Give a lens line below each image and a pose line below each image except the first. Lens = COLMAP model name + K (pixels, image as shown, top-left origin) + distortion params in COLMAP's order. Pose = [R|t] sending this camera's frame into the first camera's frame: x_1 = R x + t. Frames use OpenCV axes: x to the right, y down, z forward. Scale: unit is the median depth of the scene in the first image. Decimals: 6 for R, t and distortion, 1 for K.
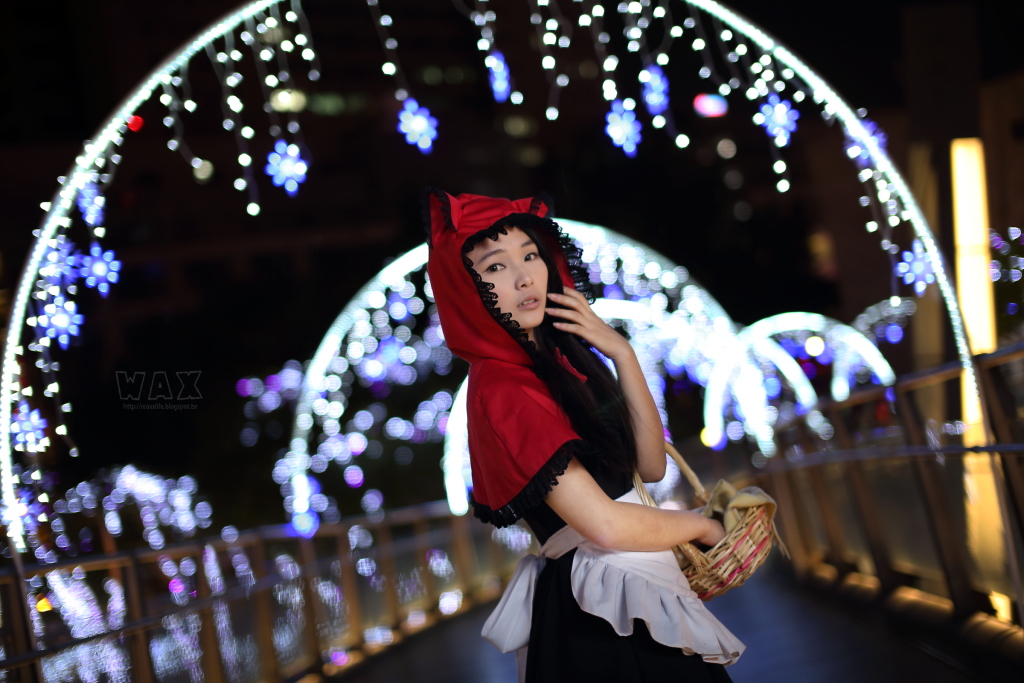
lens RADIAL K [[1422.9, 0, 512.0], [0, 1422.9, 341.5], [0, 0, 1]] dist [-0.066556, -0.010038]
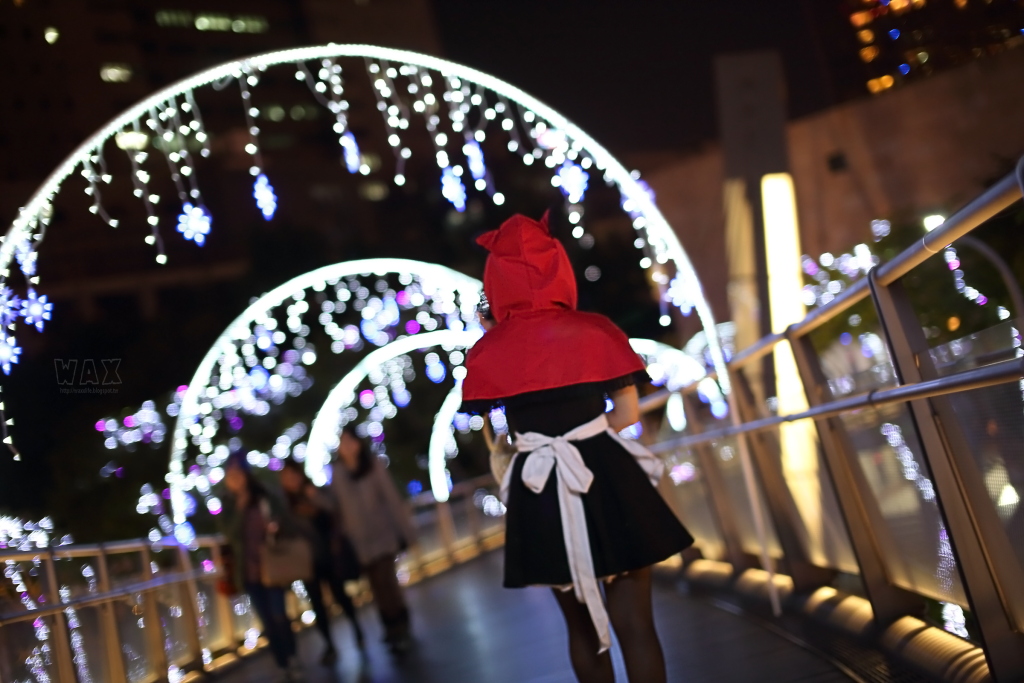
lens RADIAL K [[1422.9, 0, 512.0], [0, 1422.9, 341.5], [0, 0, 1]] dist [-0.066556, -0.010038]
pose [[0.993793, -0.025630, 0.108252, -0.008846], [0.028247, 0.999343, -0.022709, 0.016425], [-0.107599, 0.025626, 0.993864, -0.275372]]
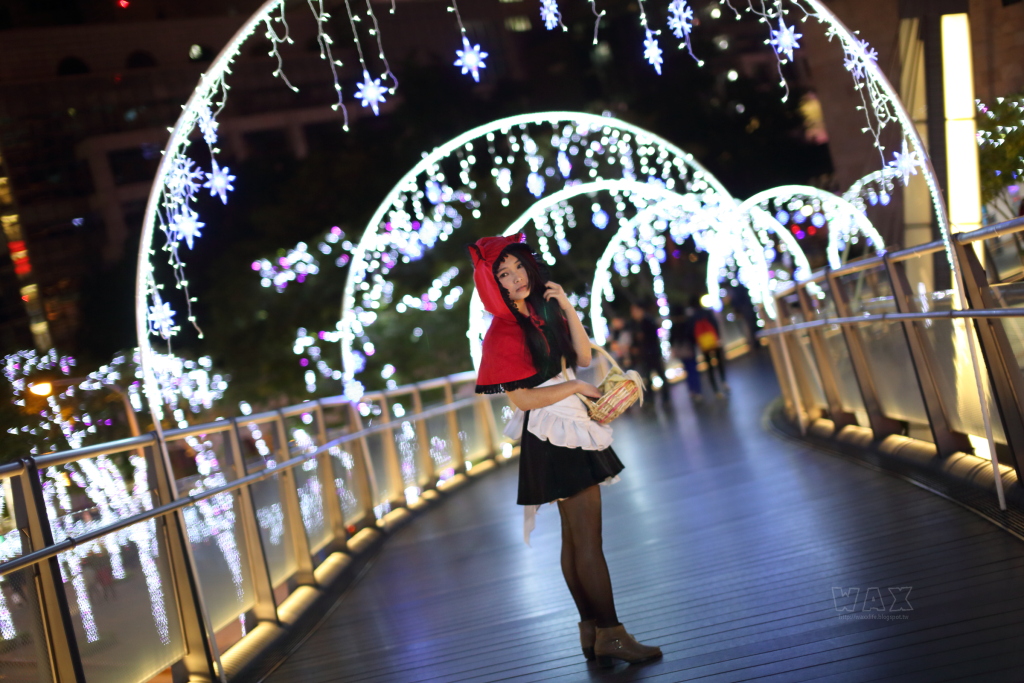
lens RADIAL K [[1422.9, 0, 512.0], [0, 1422.9, 341.5], [0, 0, 1]] dist [-0.066556, -0.010038]
pose [[0.999661, -0.025567, 0.004935, -0.053411], [0.025010, 0.995513, 0.091255, -0.019712], [-0.007246, -0.091101, 0.995815, -0.195832]]
